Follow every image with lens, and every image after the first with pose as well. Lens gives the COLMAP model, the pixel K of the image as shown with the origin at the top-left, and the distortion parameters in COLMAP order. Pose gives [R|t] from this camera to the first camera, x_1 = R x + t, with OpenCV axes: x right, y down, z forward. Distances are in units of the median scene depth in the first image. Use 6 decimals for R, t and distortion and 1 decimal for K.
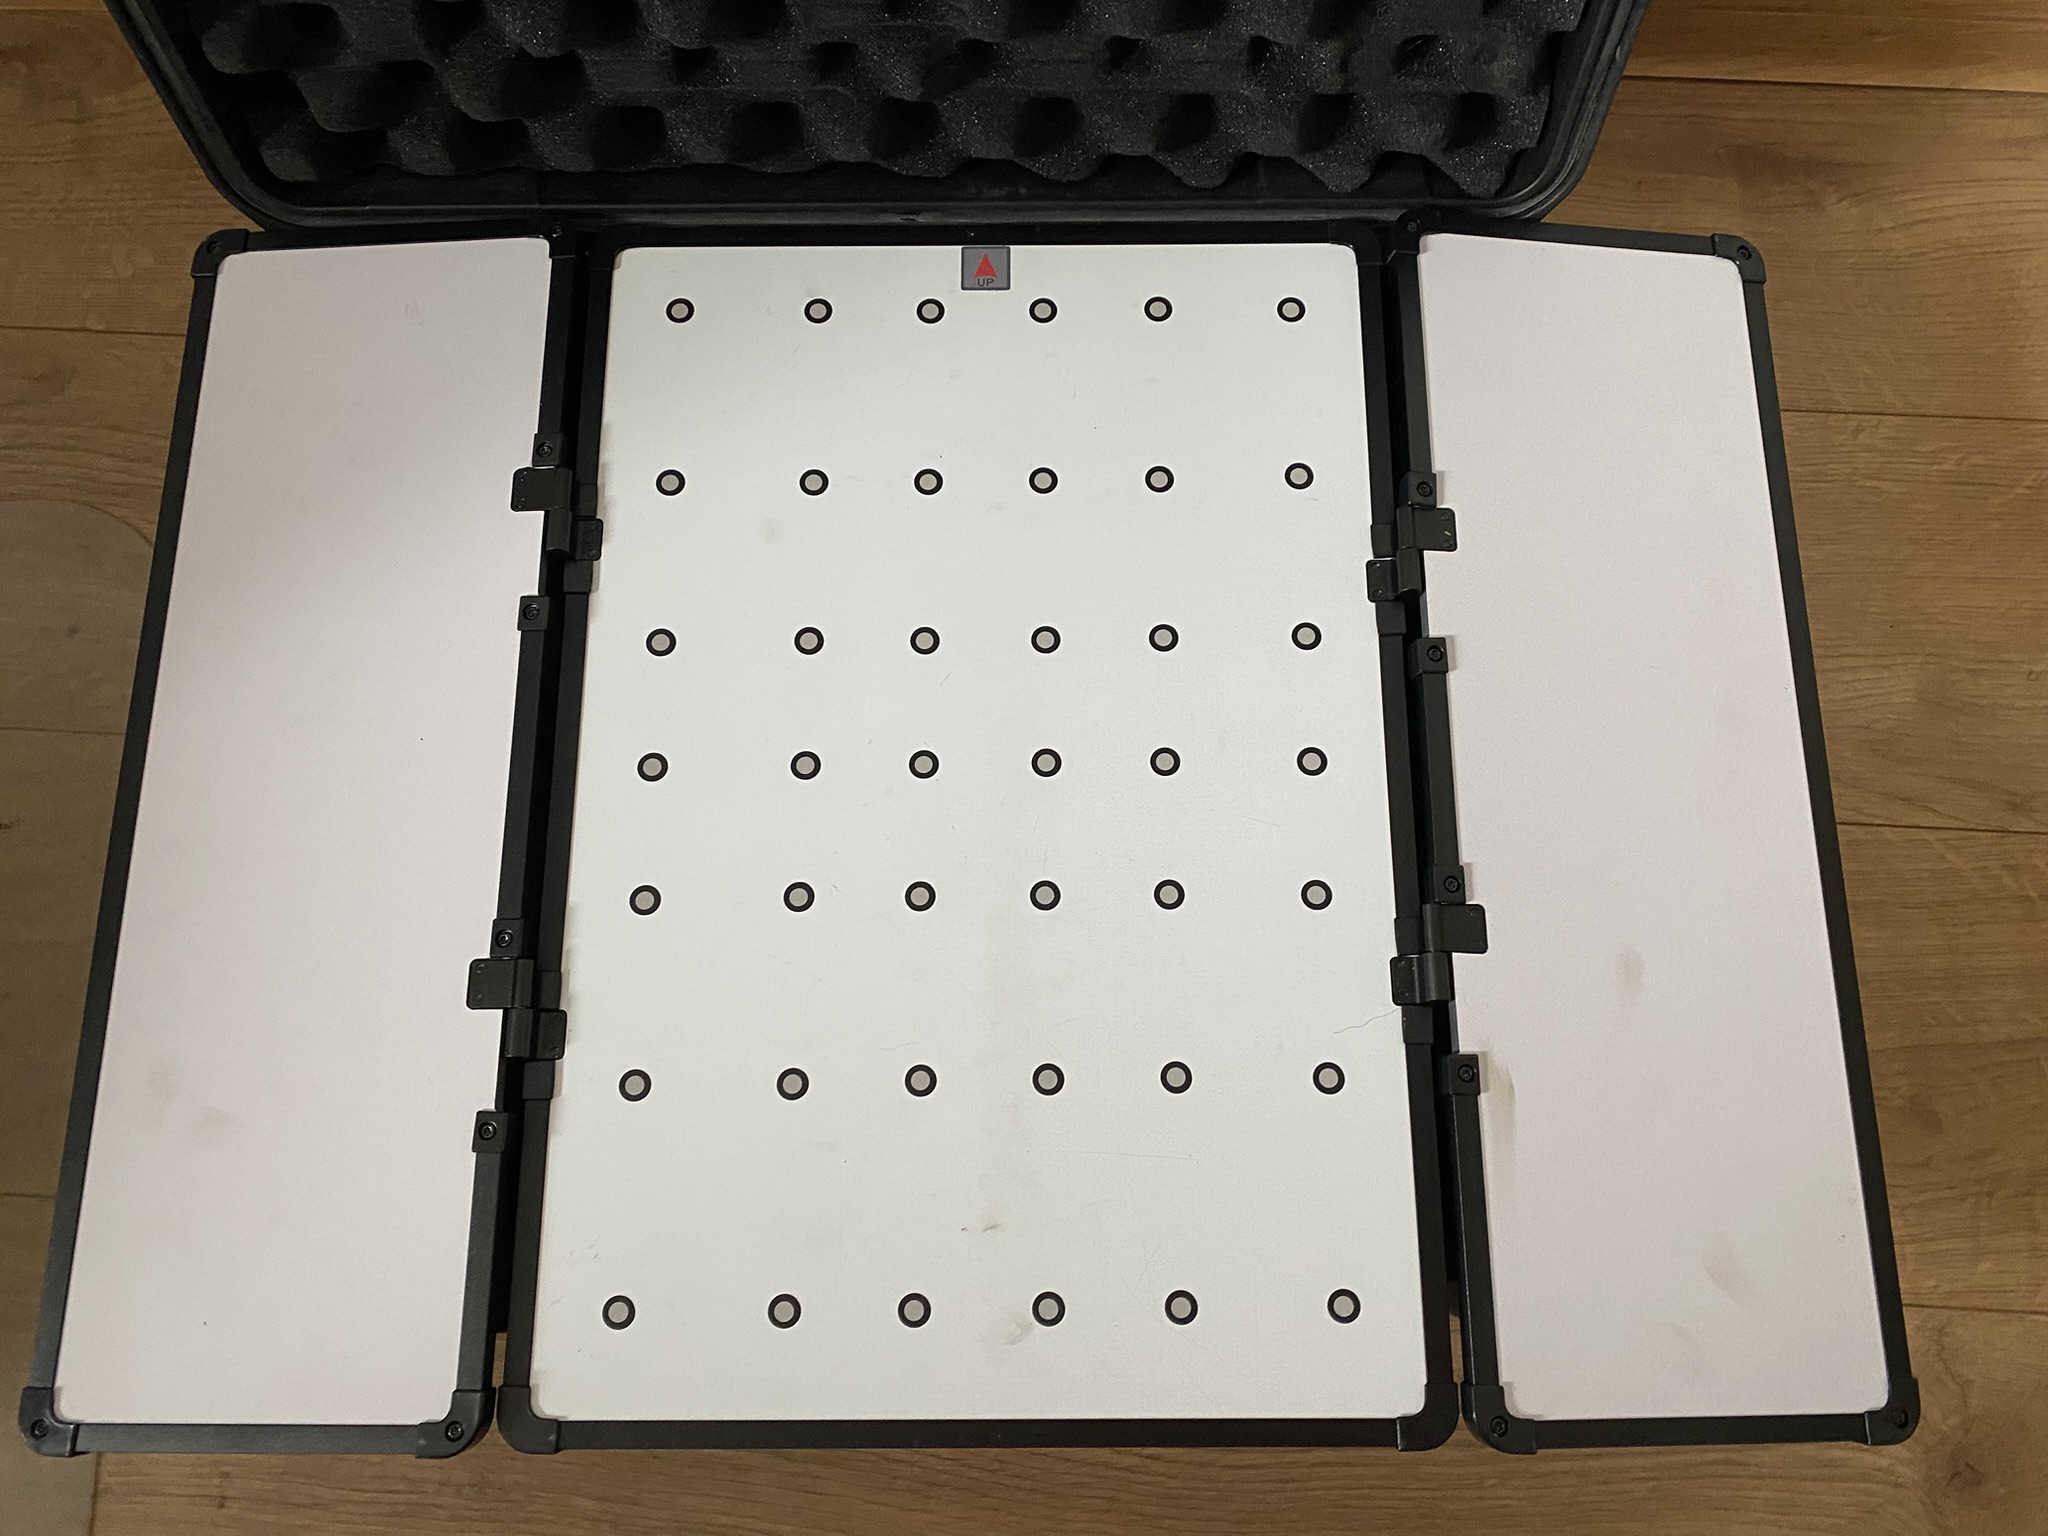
lens RADIAL K [[1539.2, 0, 1037.8], [0, 1539.2, 753.3], [0, 0, 1]] dist [-0.014471, 0.000239]
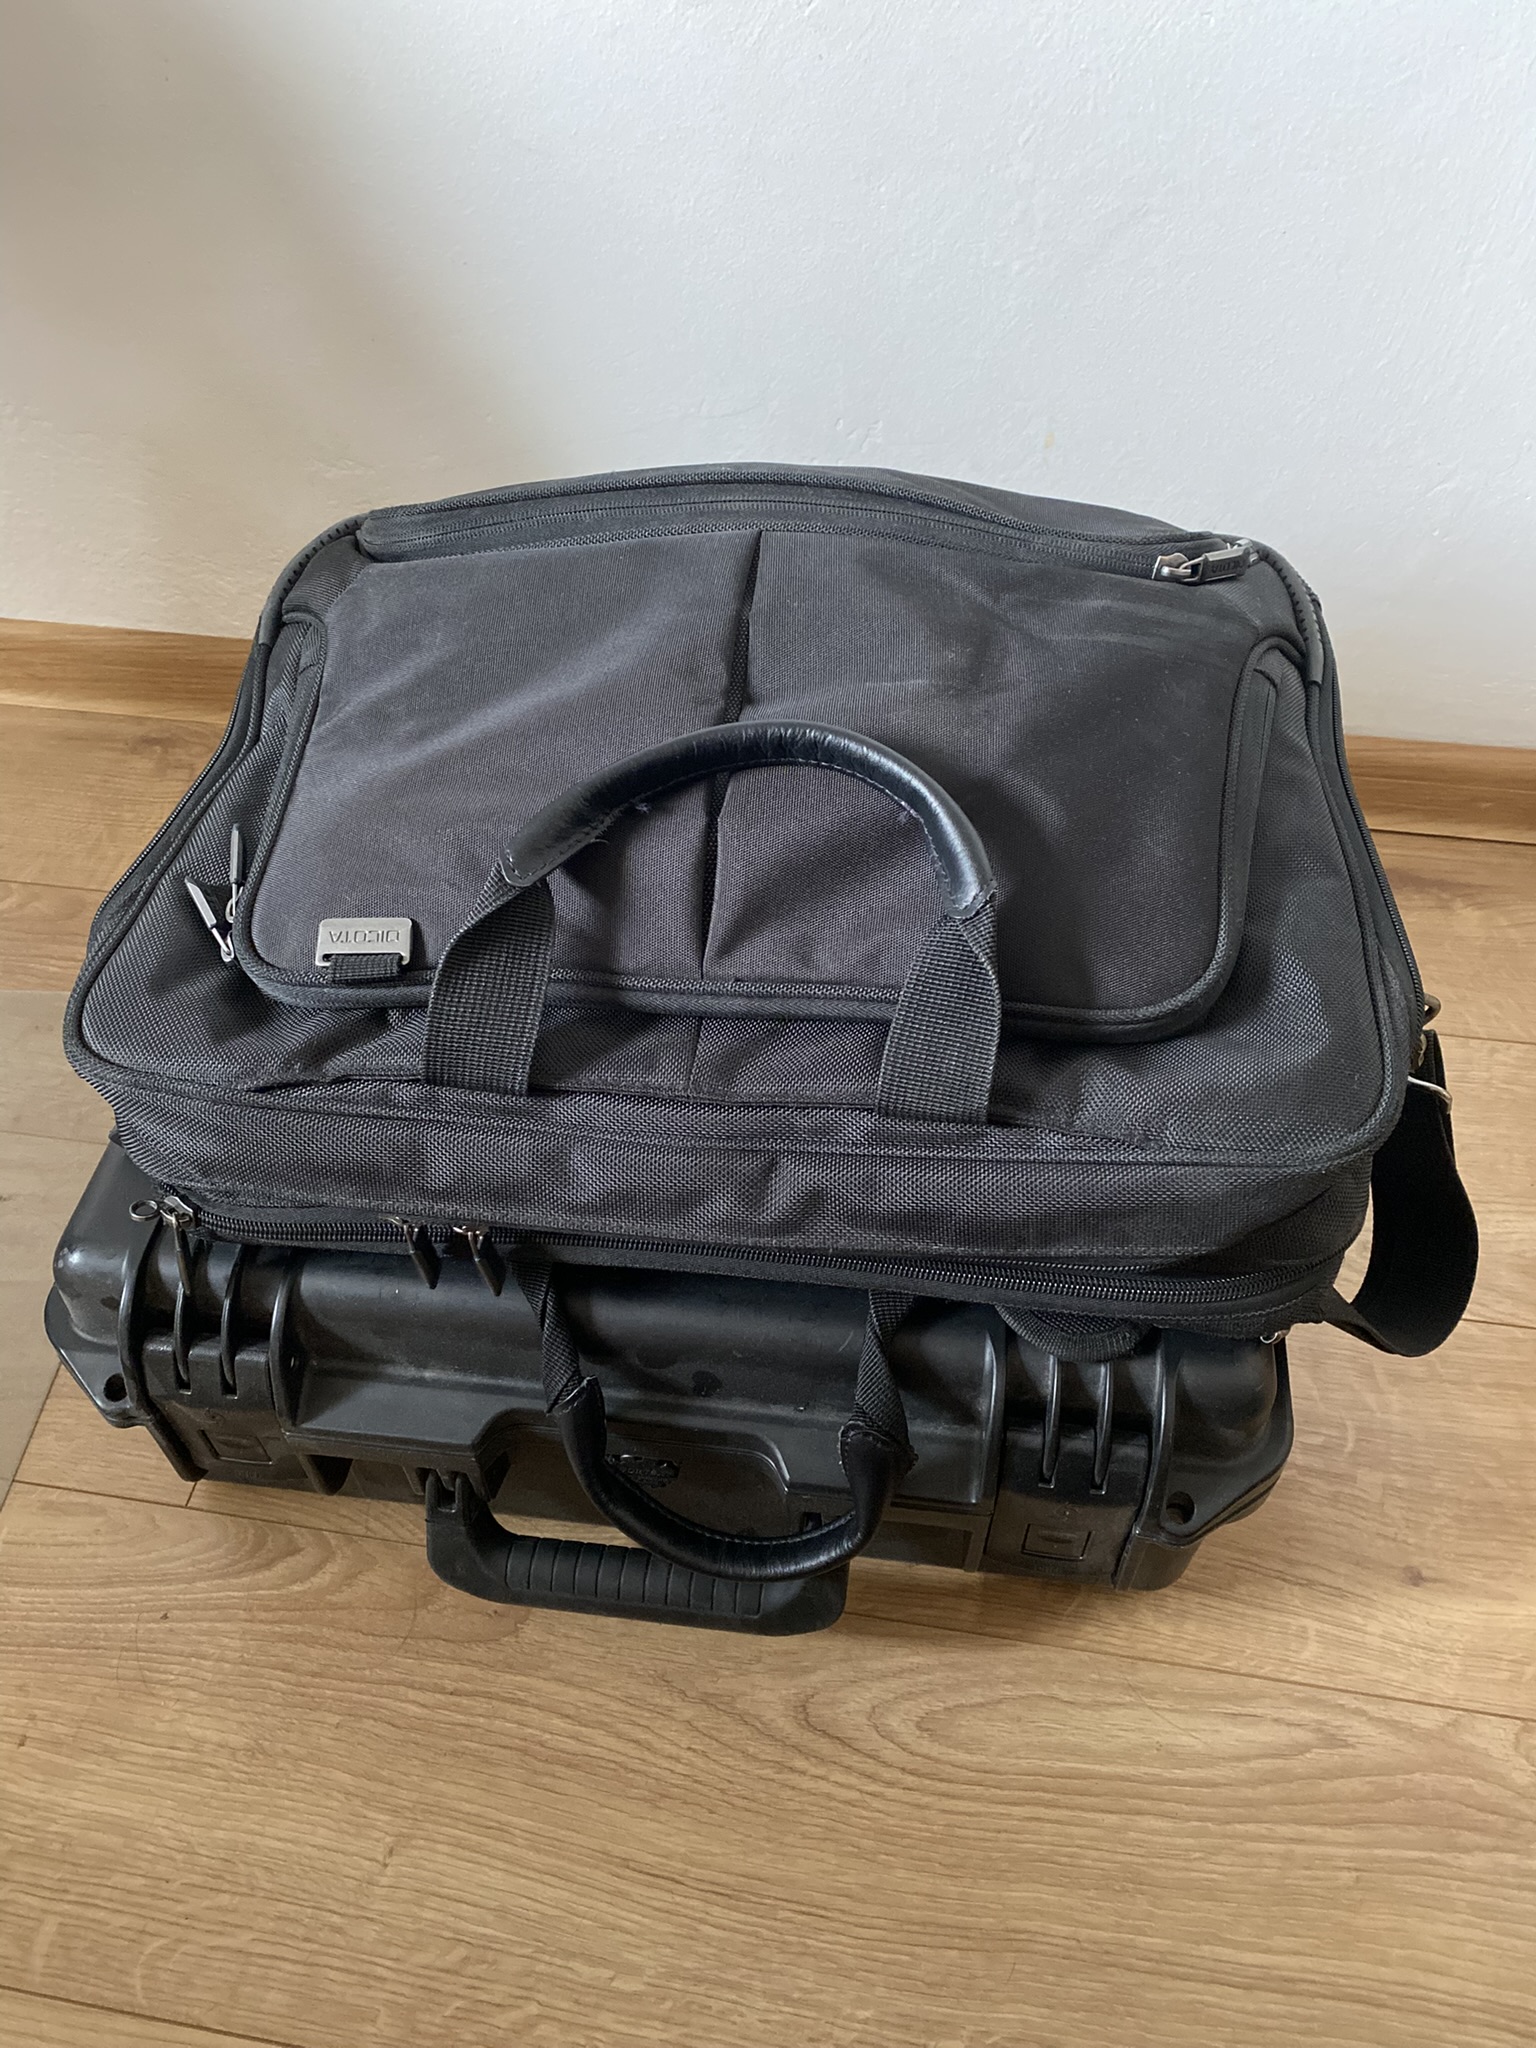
lens RADIAL K [[1539.2, 0, 754.7], [0, 1539.2, 1031.1], [0, 0, 1]] dist [-0.014471, 0.000239]
pose [[0.993608, 0.074629, -0.084702, 0.044301], [-0.104690, 0.889873, -0.444033, 0.471072], [0.042236, 0.450062, 0.891998, -0.189076]]
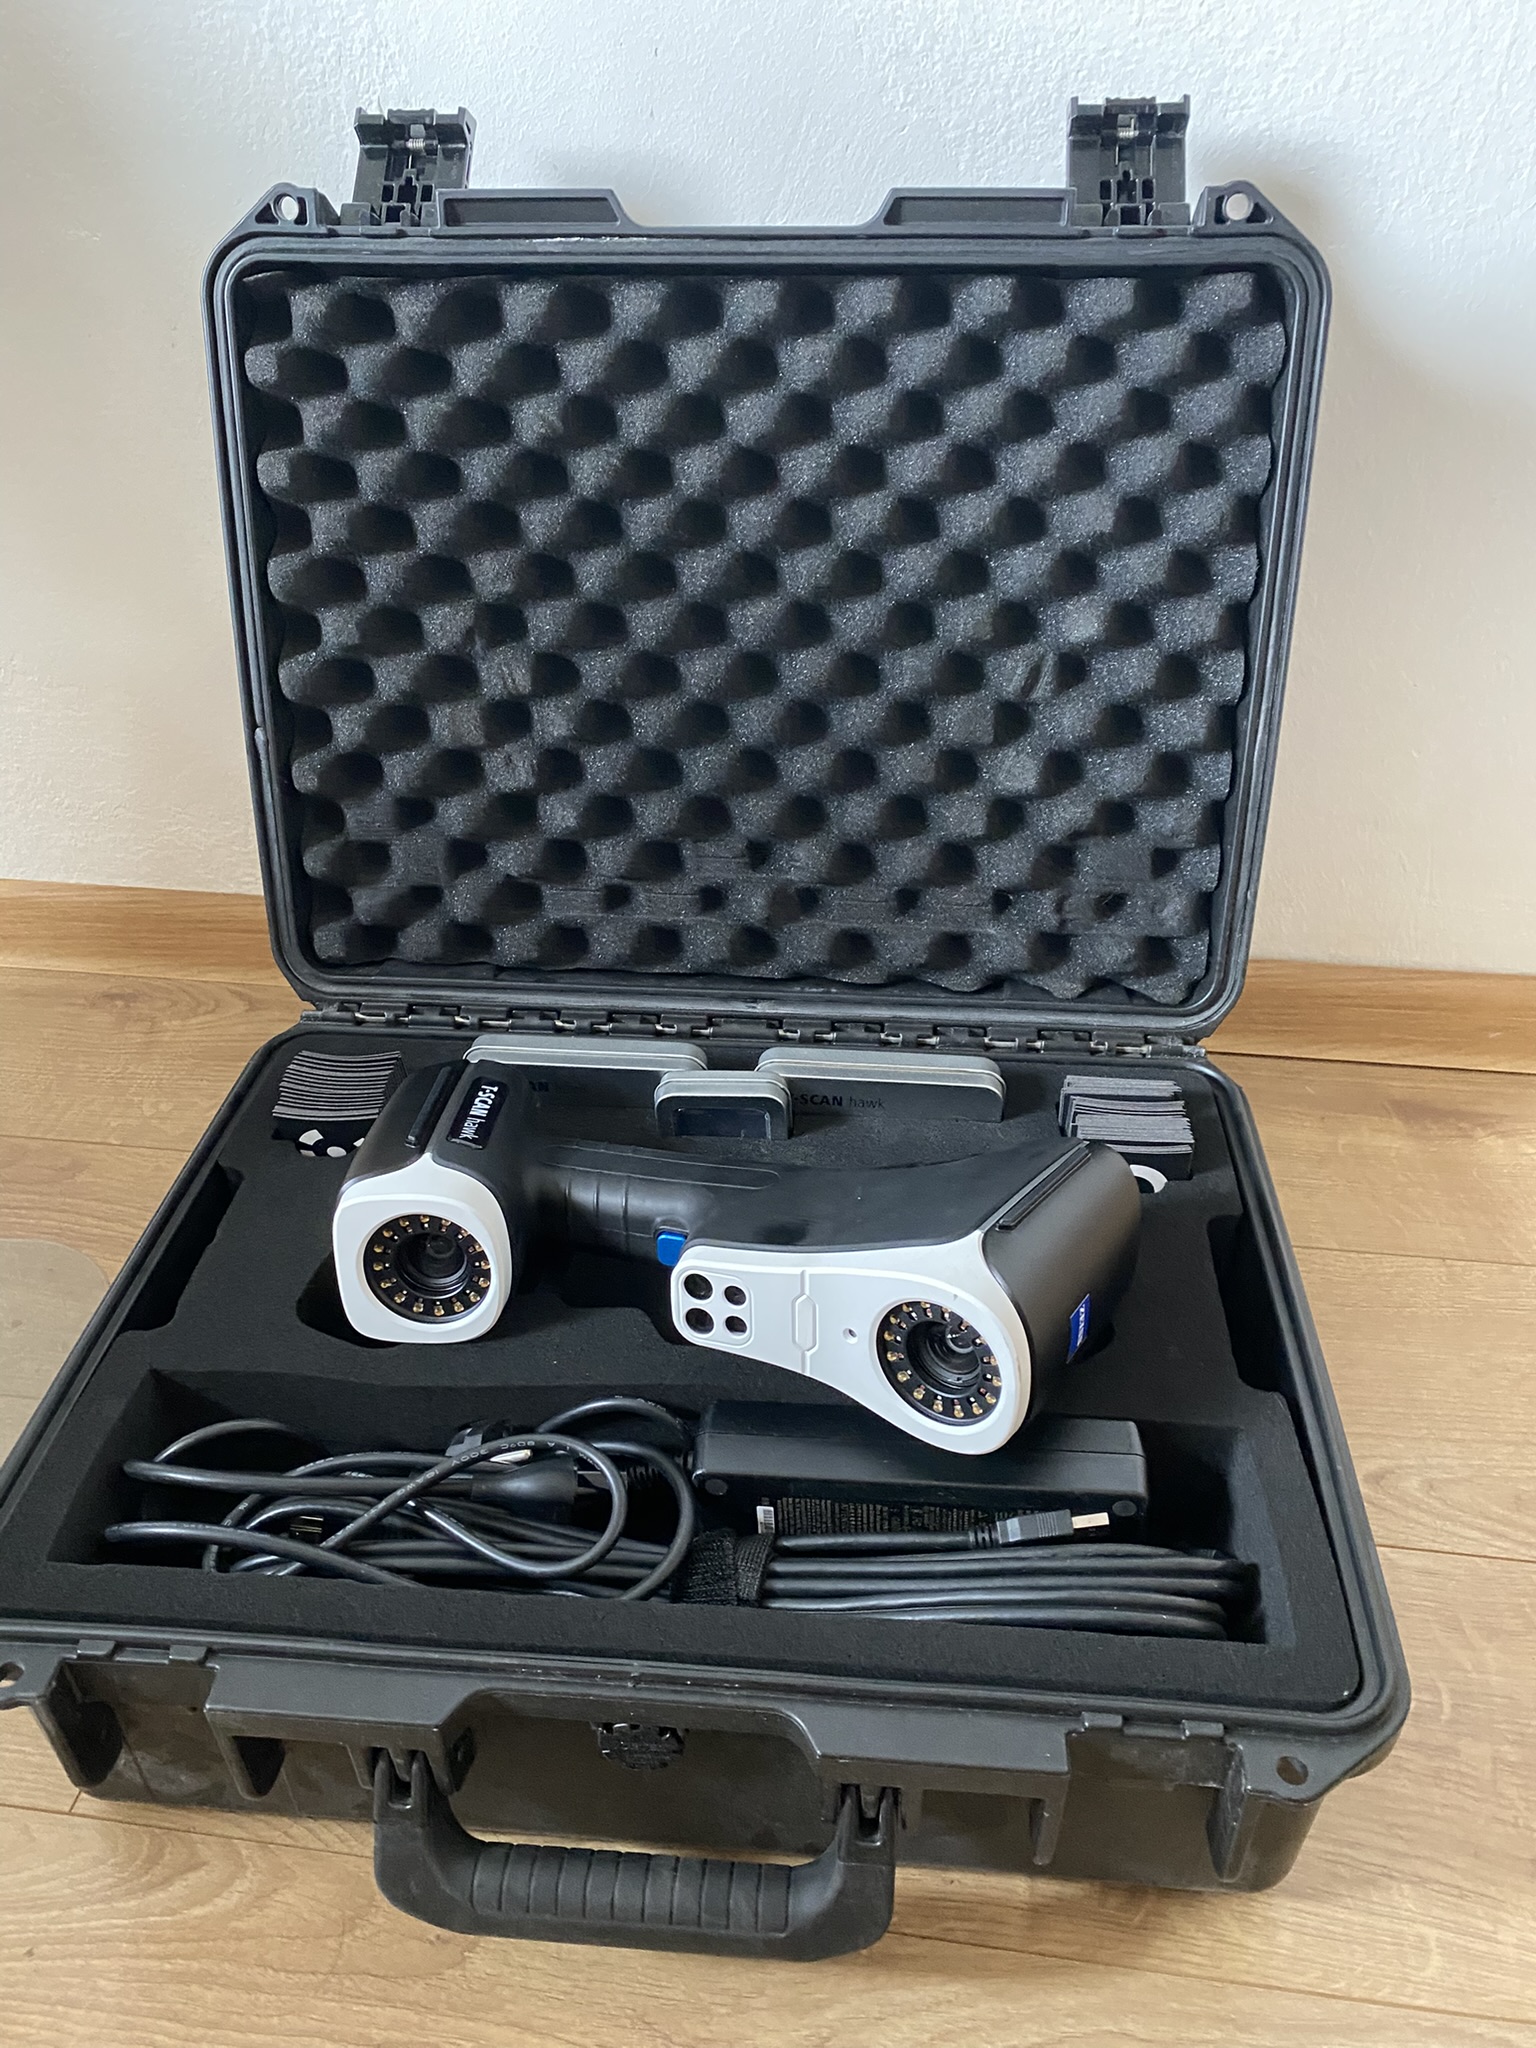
lens RADIAL K [[1539.2, 0, 754.7], [0, 1539.2, 1036.0], [0, 0, 1]] dist [-0.014471, 0.000239]
pose [[0.995636, 0.043602, -0.082511, 0.033031], [-0.086390, 0.765029, -0.638175, 0.526739], [0.035298, 0.642518, 0.765457, -0.040639]]
